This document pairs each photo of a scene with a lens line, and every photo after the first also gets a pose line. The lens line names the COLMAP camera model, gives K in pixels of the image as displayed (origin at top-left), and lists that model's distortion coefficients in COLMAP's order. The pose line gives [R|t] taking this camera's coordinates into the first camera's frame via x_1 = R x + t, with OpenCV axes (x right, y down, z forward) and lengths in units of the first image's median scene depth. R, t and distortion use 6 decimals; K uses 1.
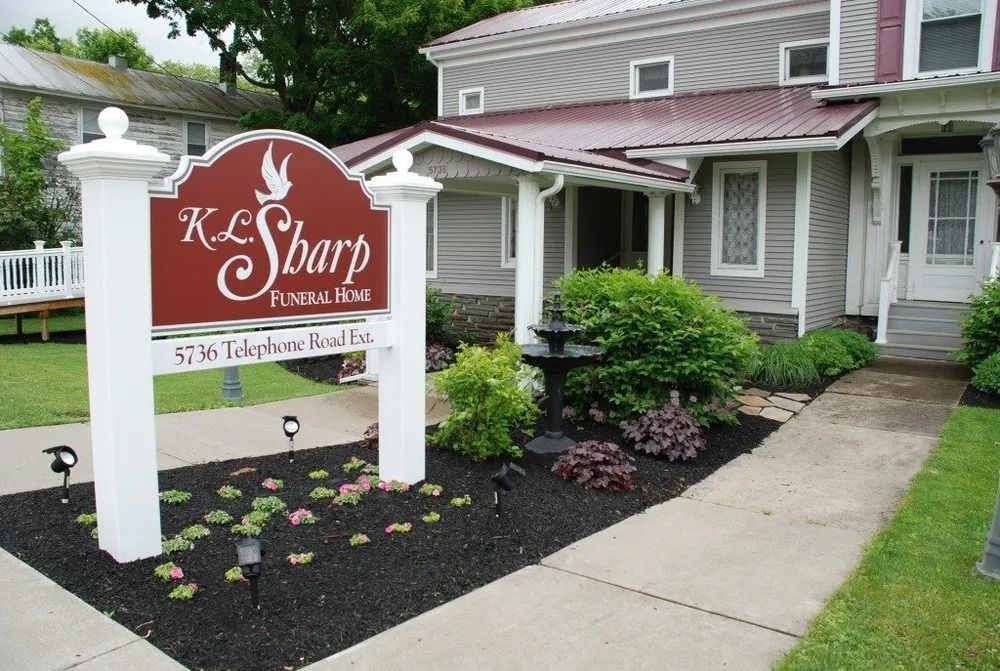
lens RADIAL K [[786.4, 0, 493.3], [0, 786.4, 328.8], [0, 0, 1]] dist [-0.157392, 0.124911]
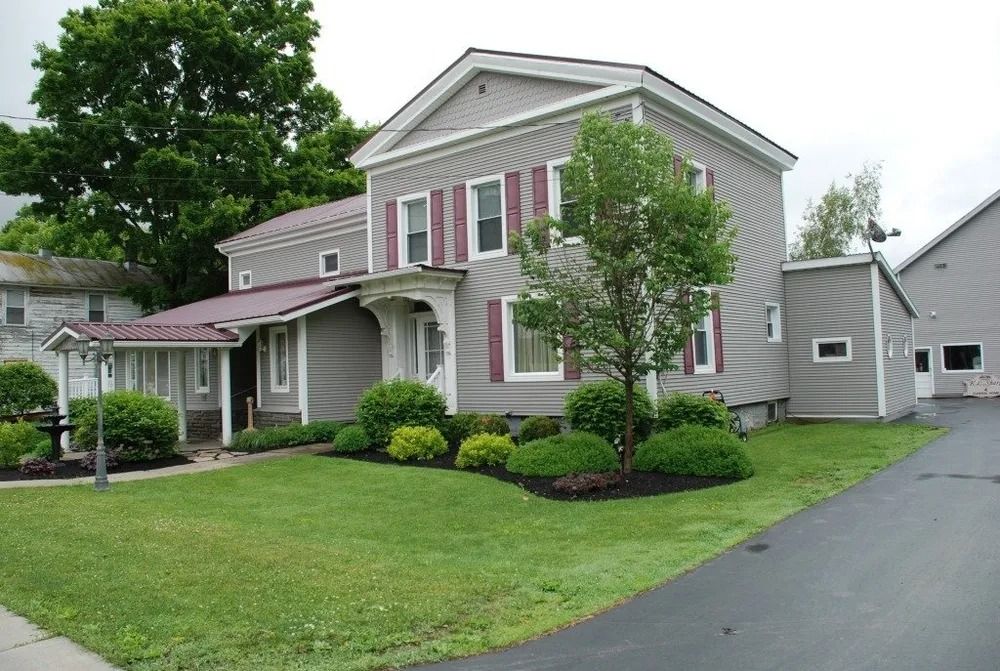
lens RADIAL K [[786.4, 0, 493.3], [0, 786.4, 328.8], [0, 0, 1]] dist [-0.157392, 0.124911]
pose [[0.998408, -0.043478, -0.035933, 0.564815], [0.037045, 0.985843, -0.163525, 0.061566], [0.042534, 0.161933, 0.985885, -0.466772]]
